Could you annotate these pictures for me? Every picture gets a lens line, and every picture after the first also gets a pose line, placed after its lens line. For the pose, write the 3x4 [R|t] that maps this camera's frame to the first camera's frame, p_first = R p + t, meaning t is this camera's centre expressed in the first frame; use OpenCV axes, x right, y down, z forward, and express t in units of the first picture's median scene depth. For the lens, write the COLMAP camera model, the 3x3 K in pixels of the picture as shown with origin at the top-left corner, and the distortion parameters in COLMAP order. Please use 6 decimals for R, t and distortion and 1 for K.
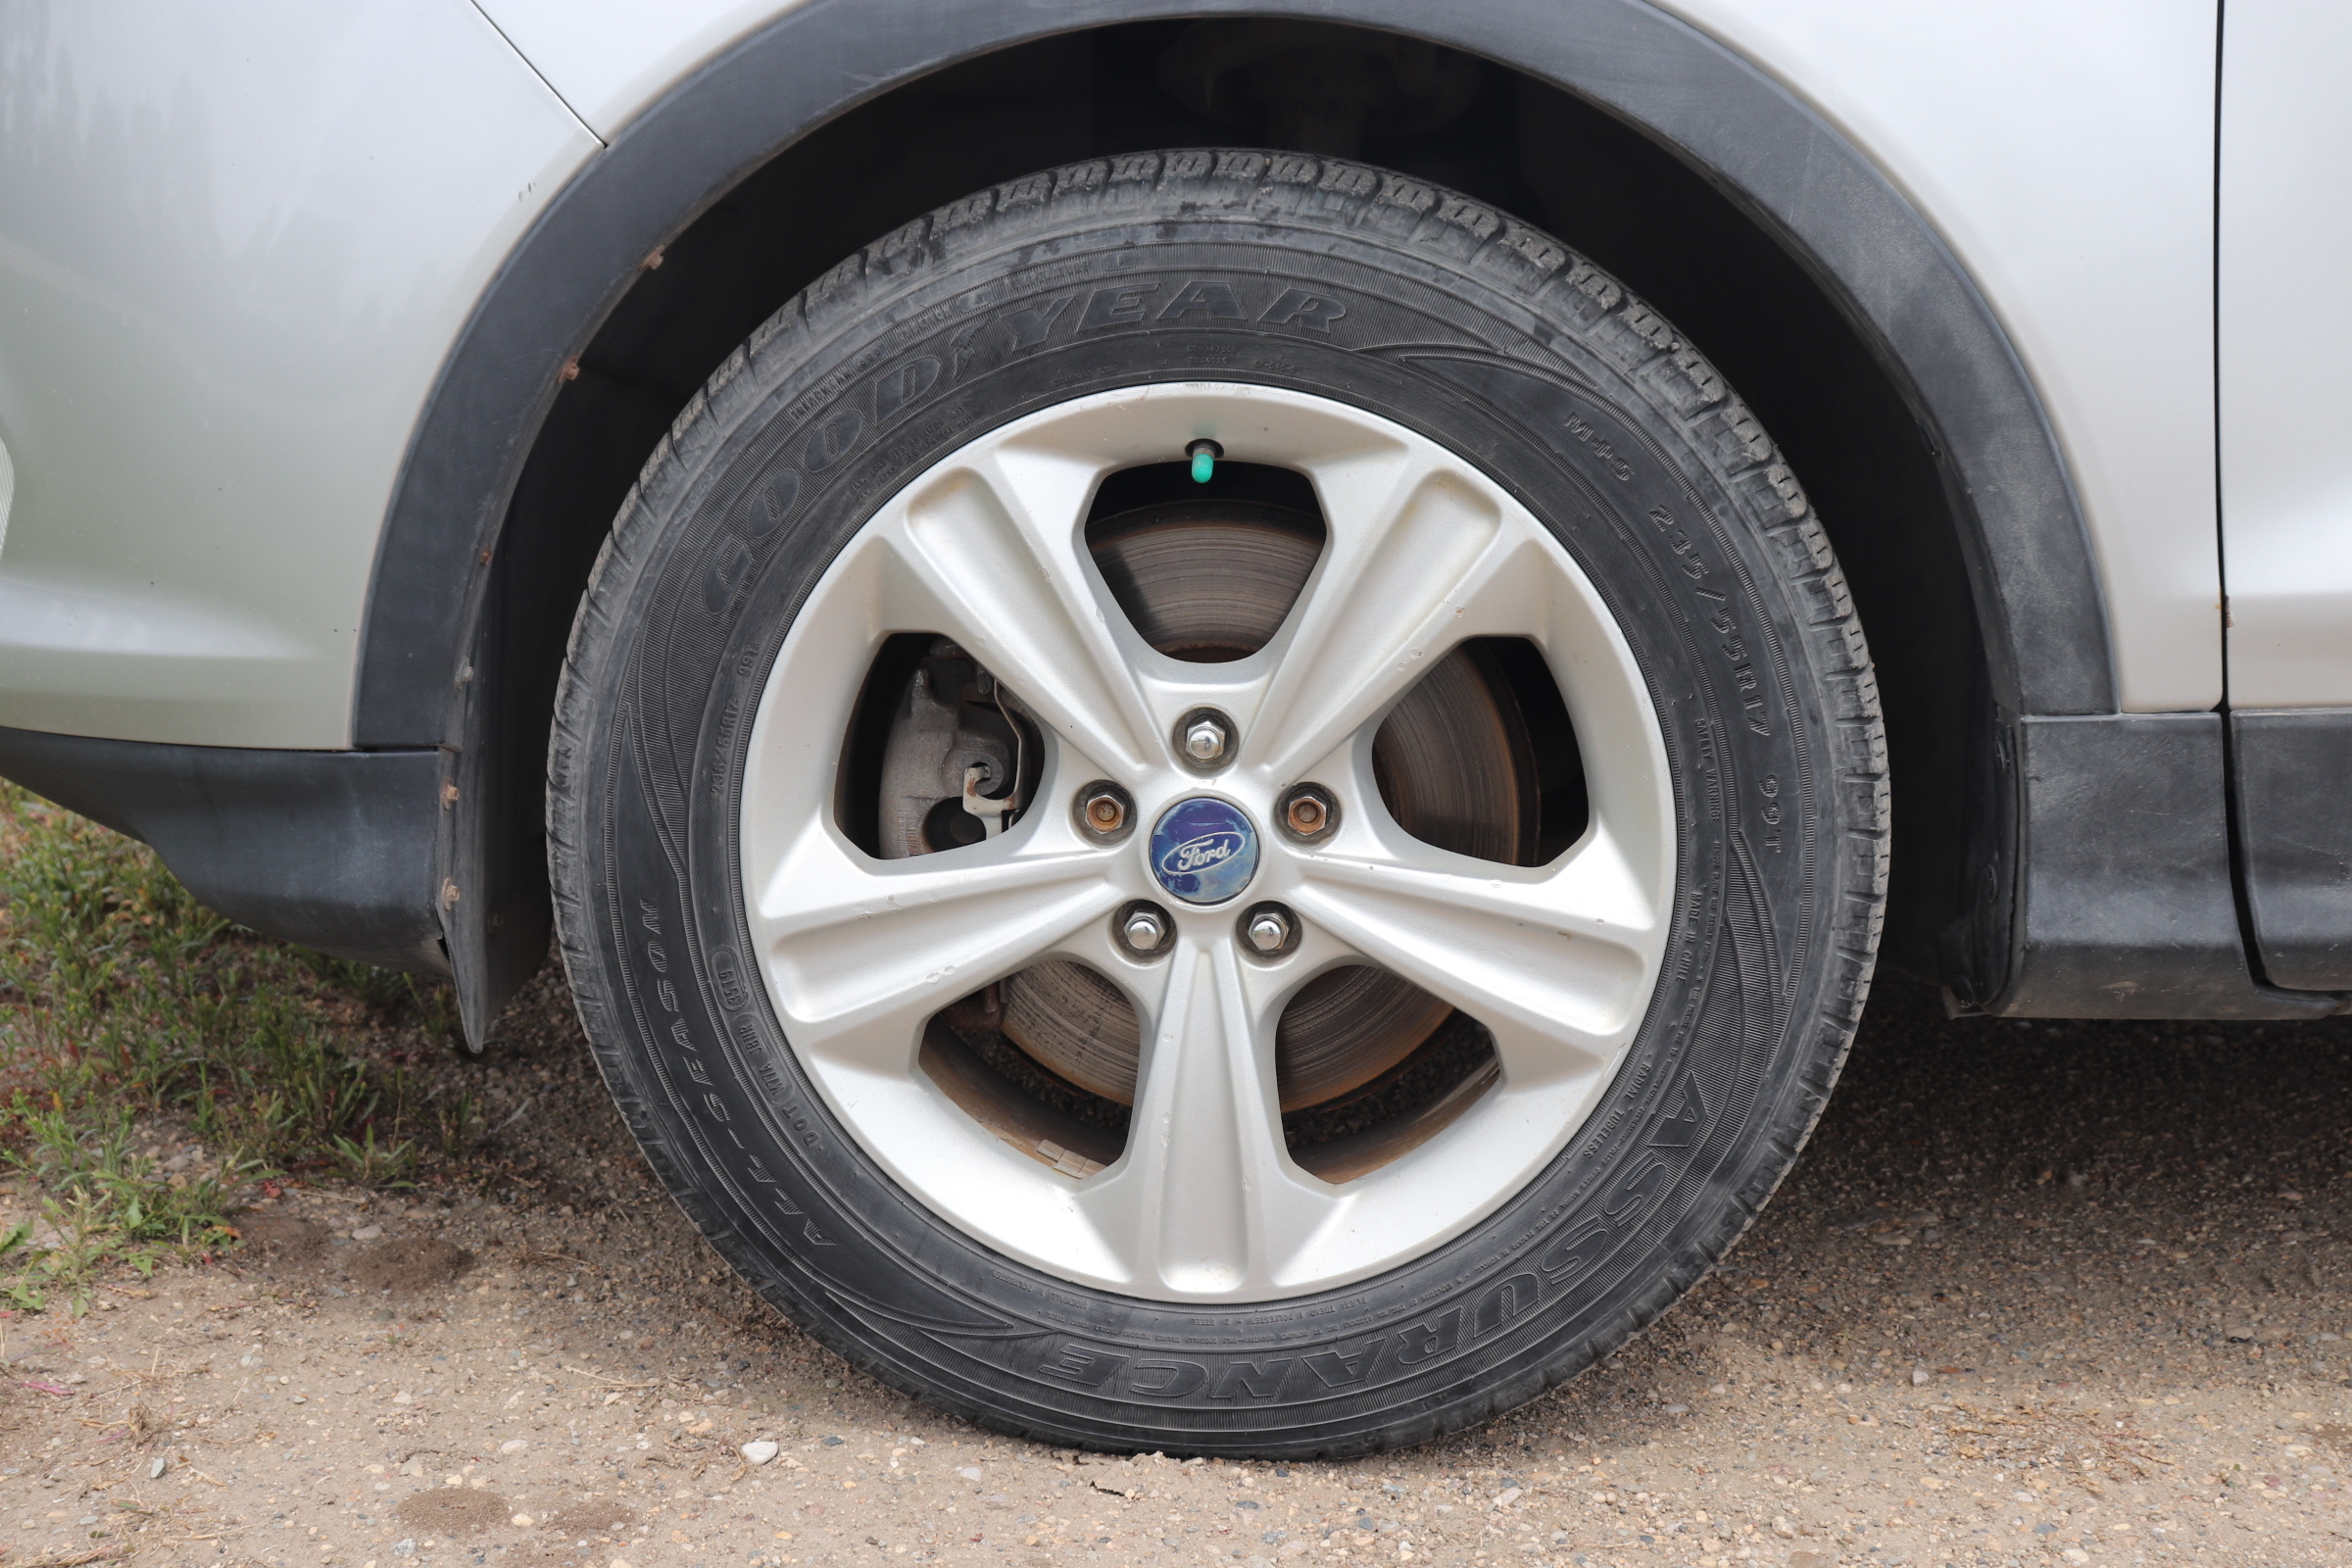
lens RADIAL K [[3601.2, 0, 1180.8], [0, 3601.2, 786.4], [0, 0, 1]] dist [0.022908, 0.000000]
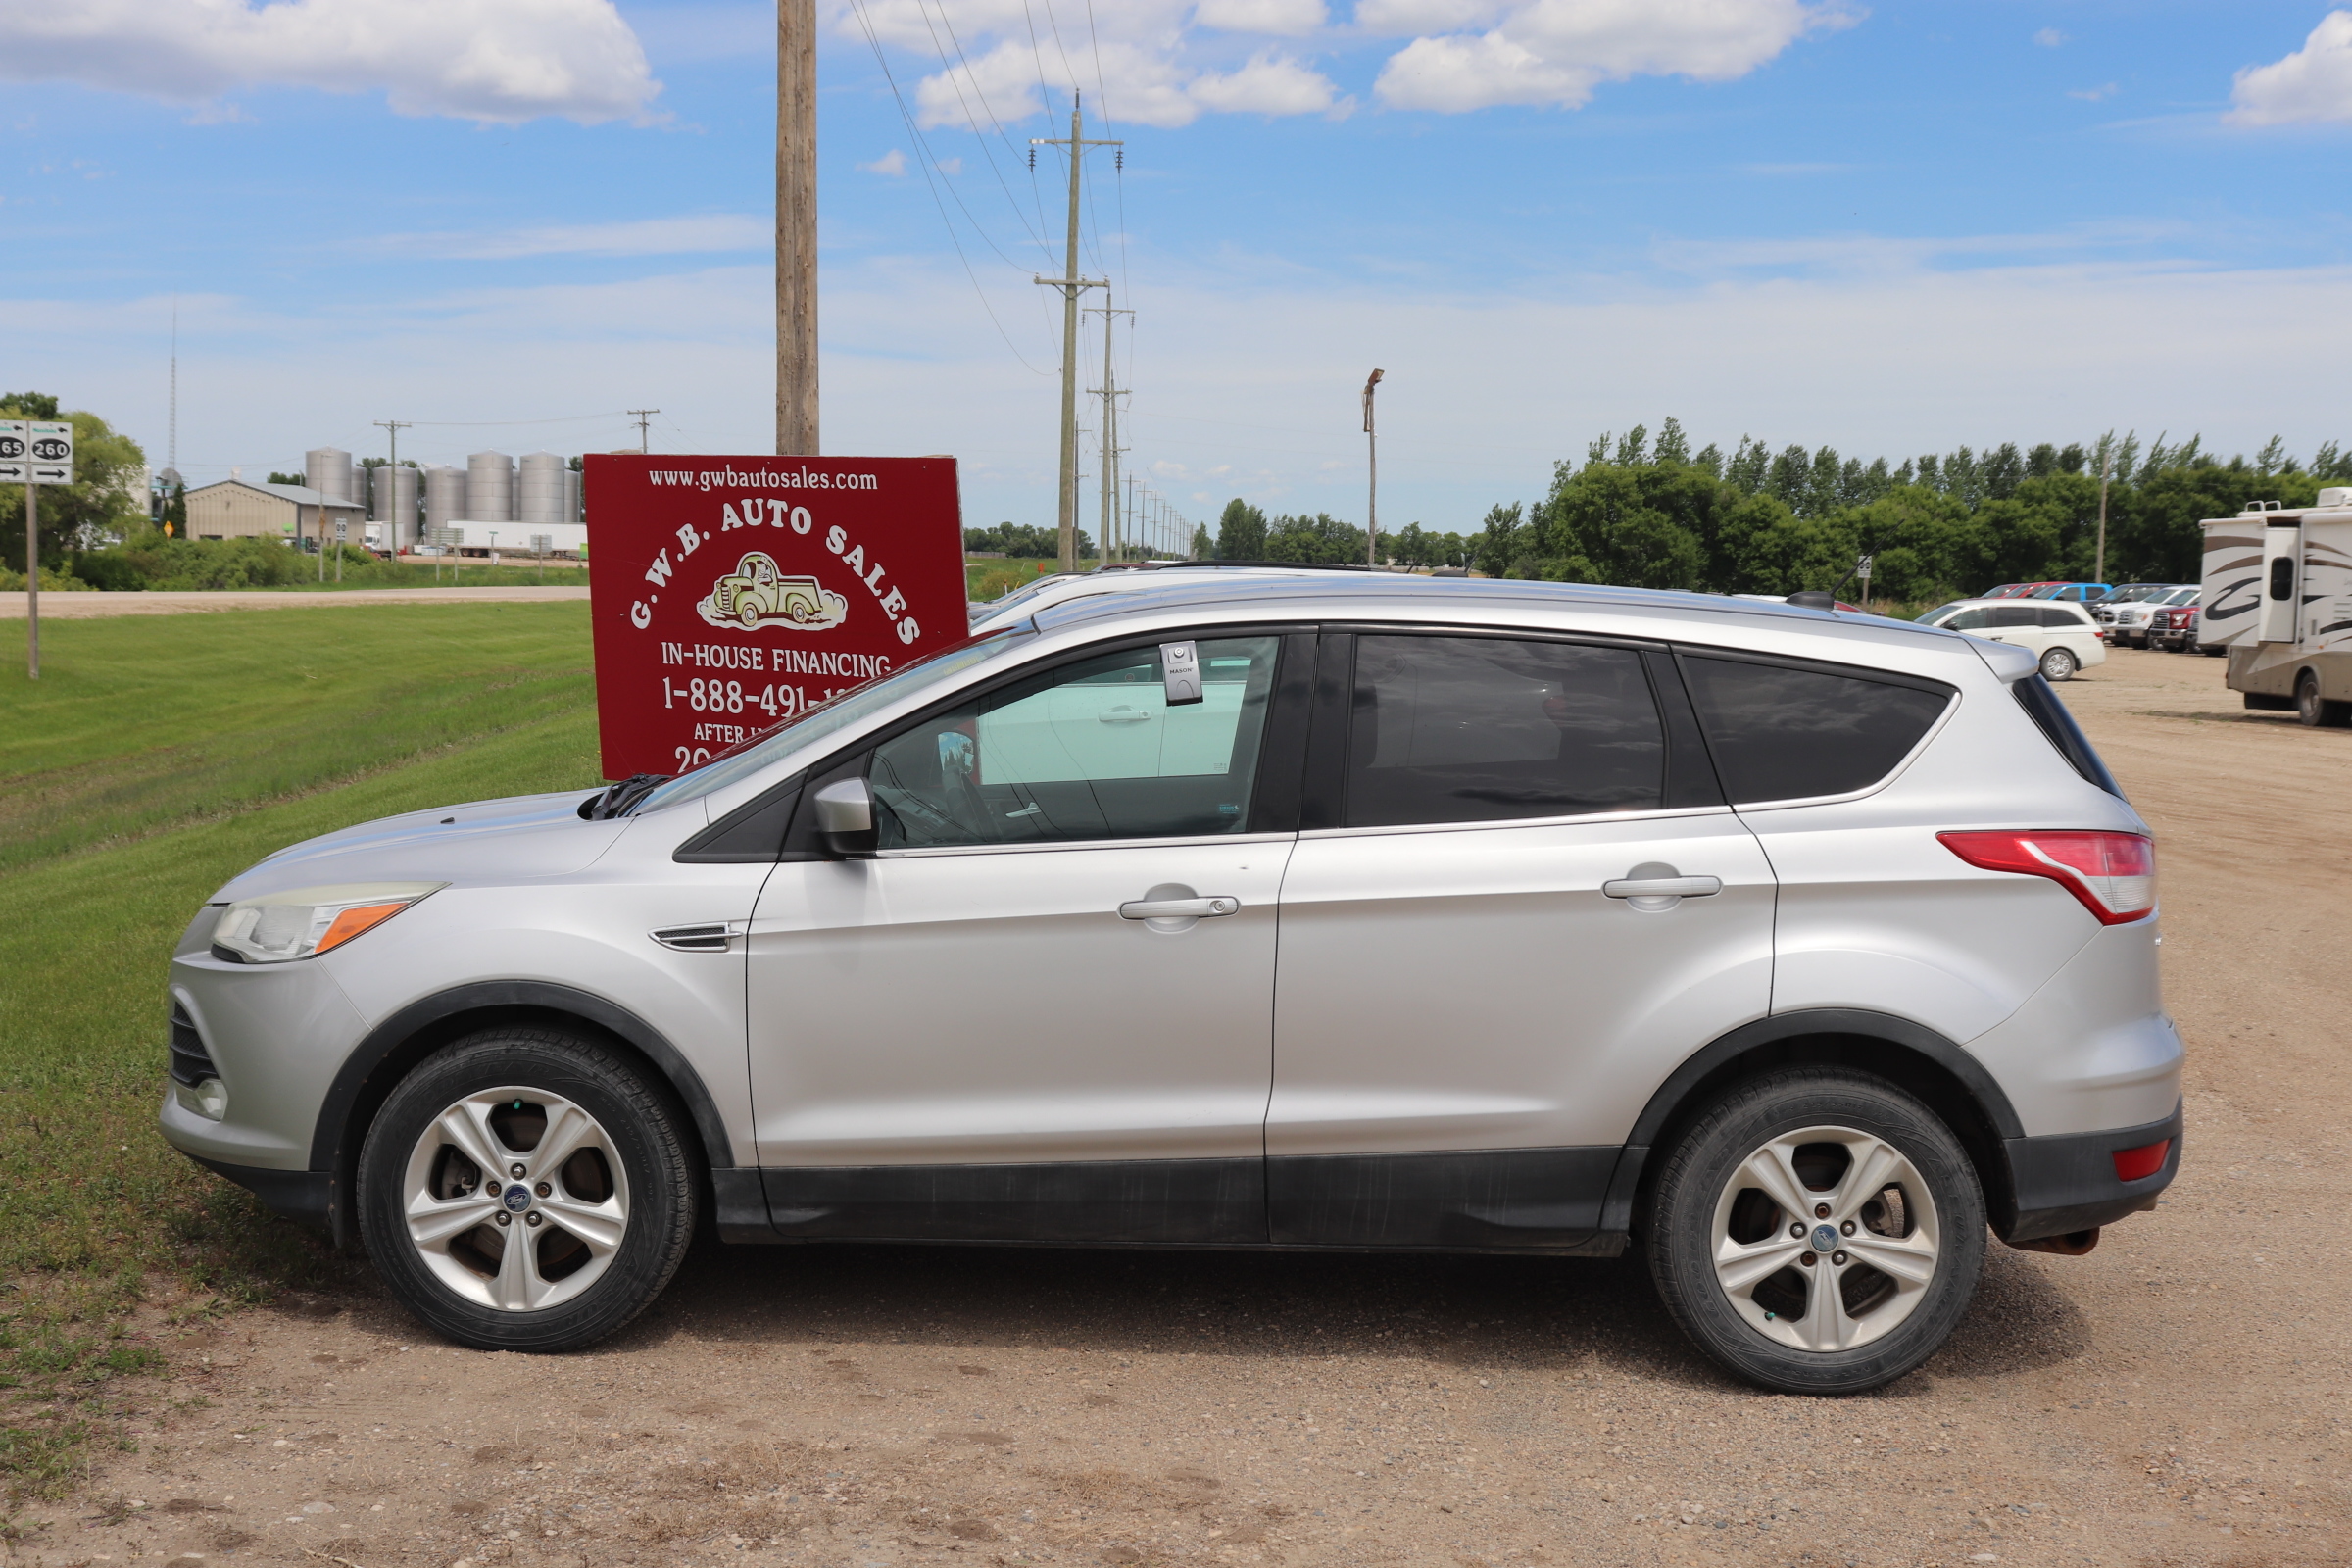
lens RADIAL K [[2945.8, 0, 1177.2], [0, 2945.8, 778.3], [0, 0, 1]] dist [0.006119, 0.000000]
pose [[0.999487, 0.014698, 0.028472, 0.652808], [-0.011266, 0.993047, -0.117176, -0.072370], [-0.029996, 0.116795, 0.992703, -2.400146]]
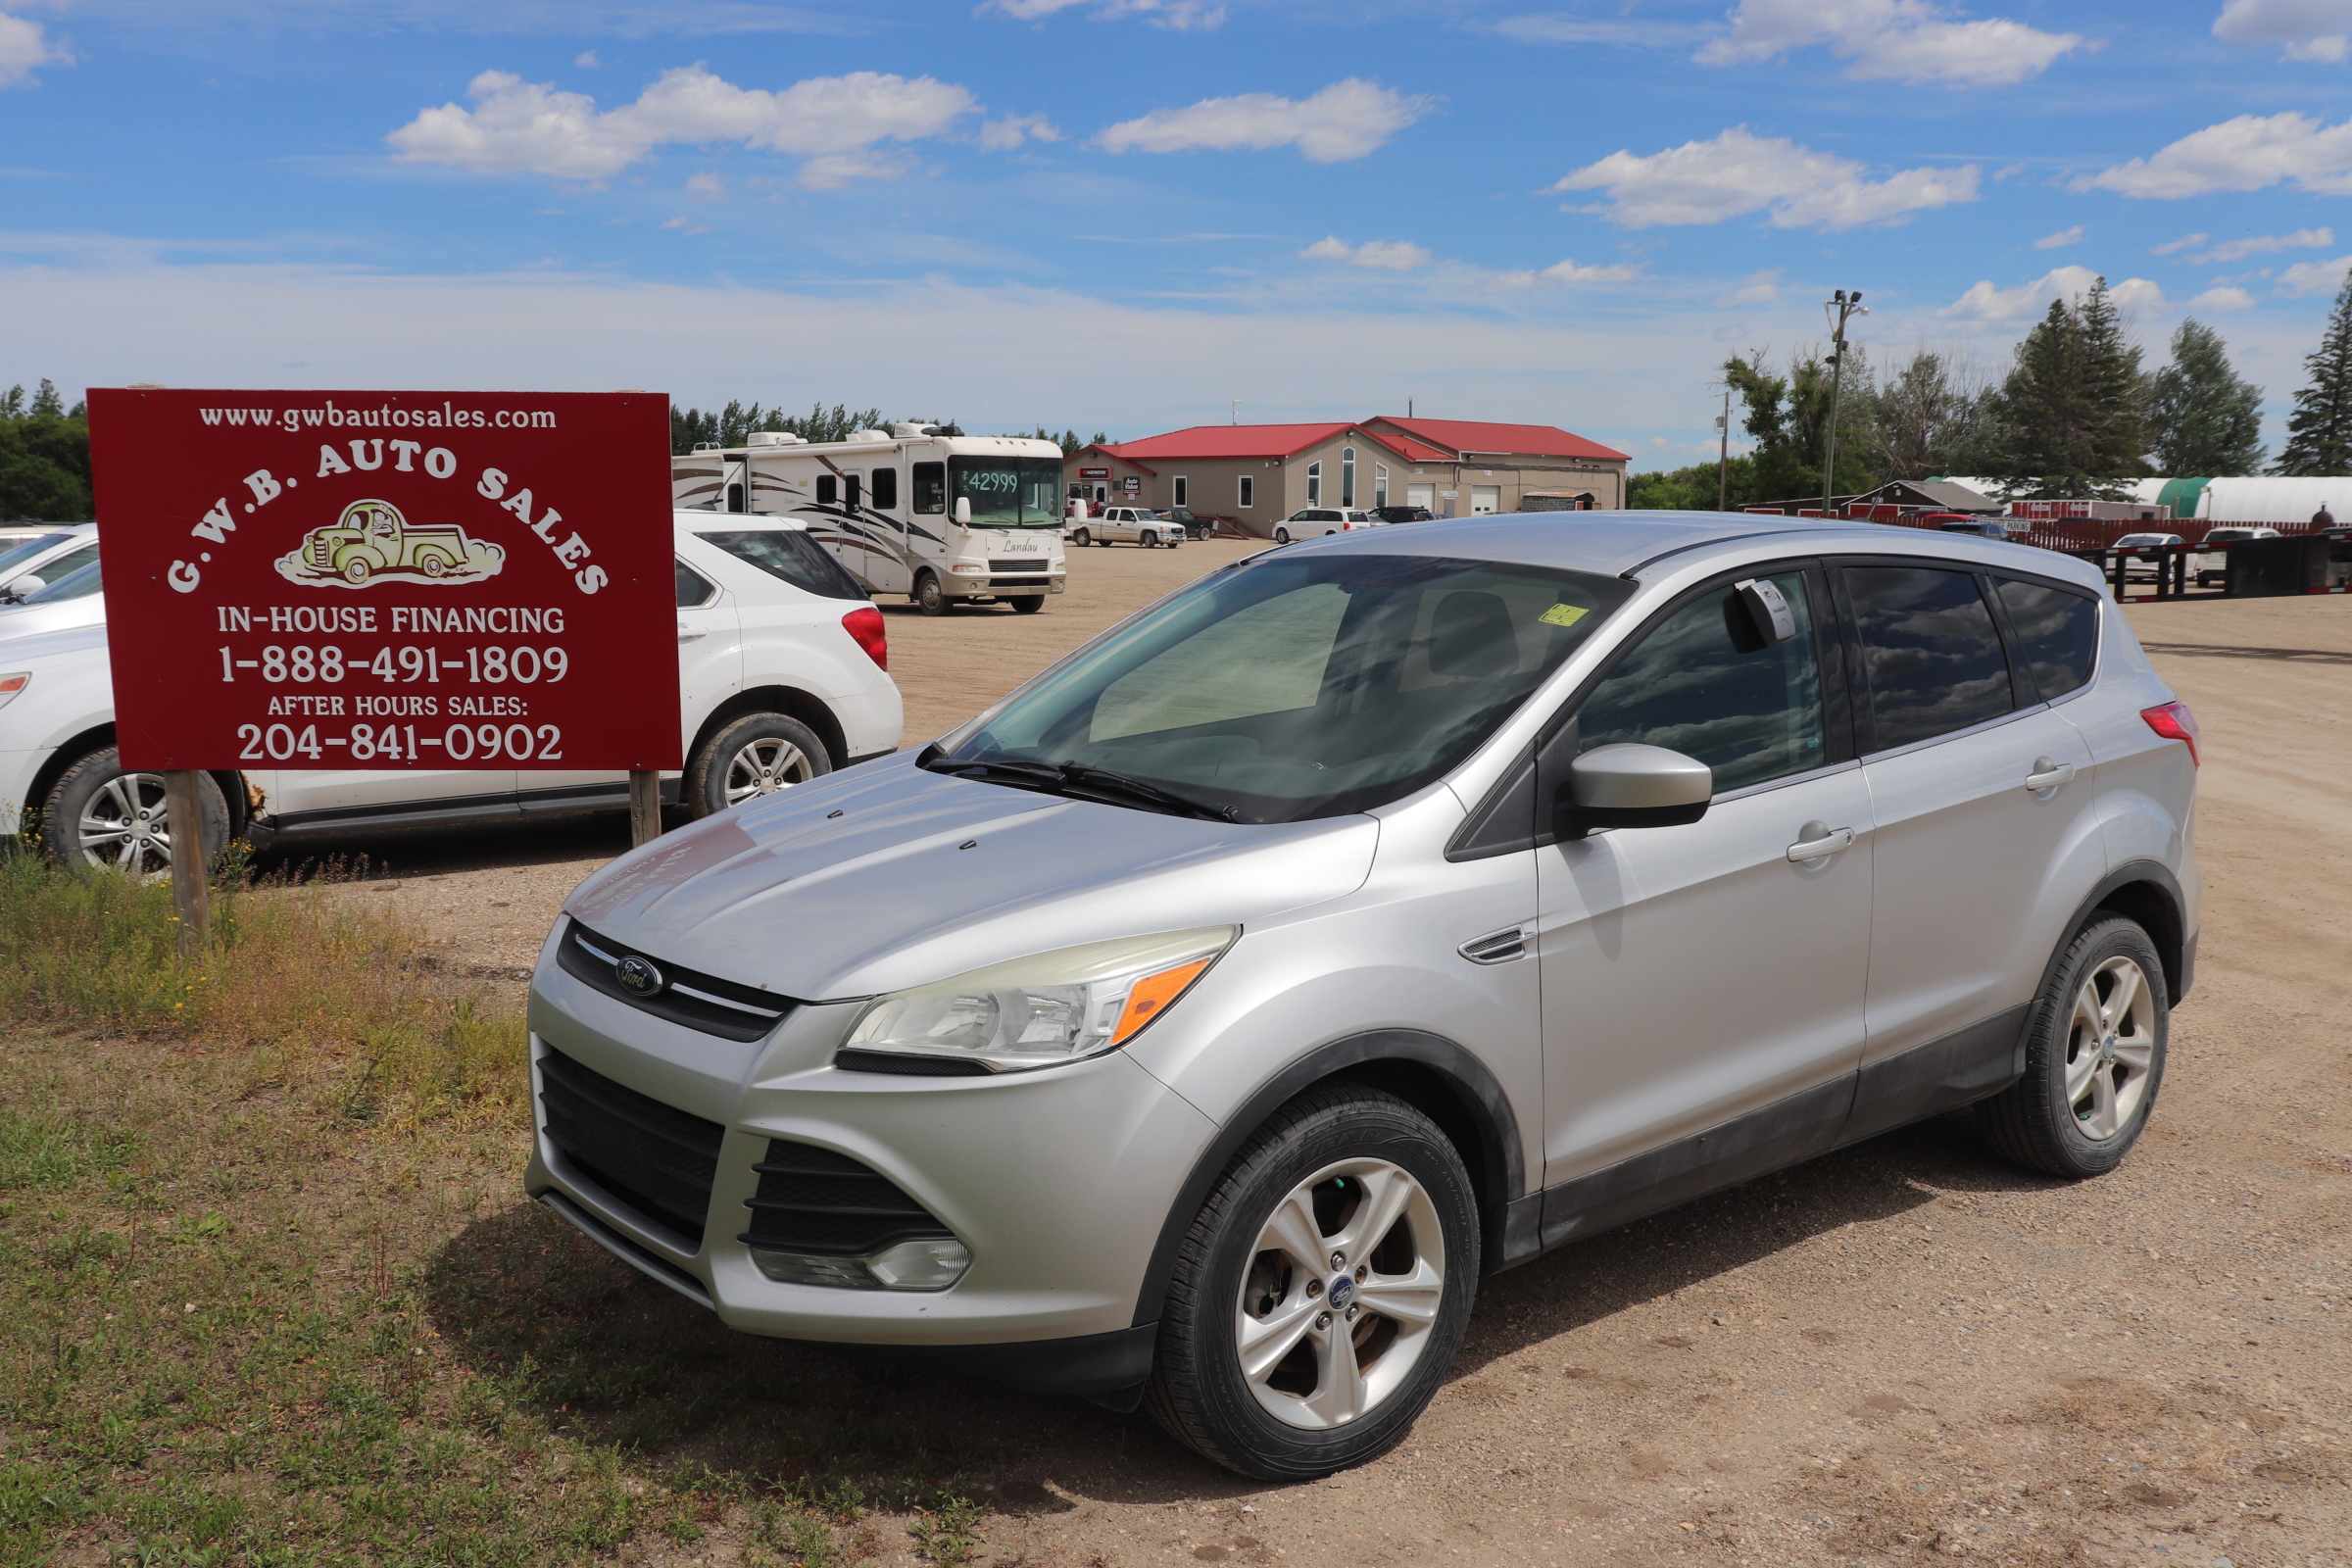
lens RADIAL K [[2148.9, 0, 1188.8], [0, 2148.9, 806.1], [0, 0, 1]] dist [-0.064788, 0.000000]
pose [[0.743649, -0.095629, 0.661696, -1.377059], [0.128091, 0.991762, -0.000626, -0.449288], [-0.656185, 0.085223, 0.749772, -0.445172]]
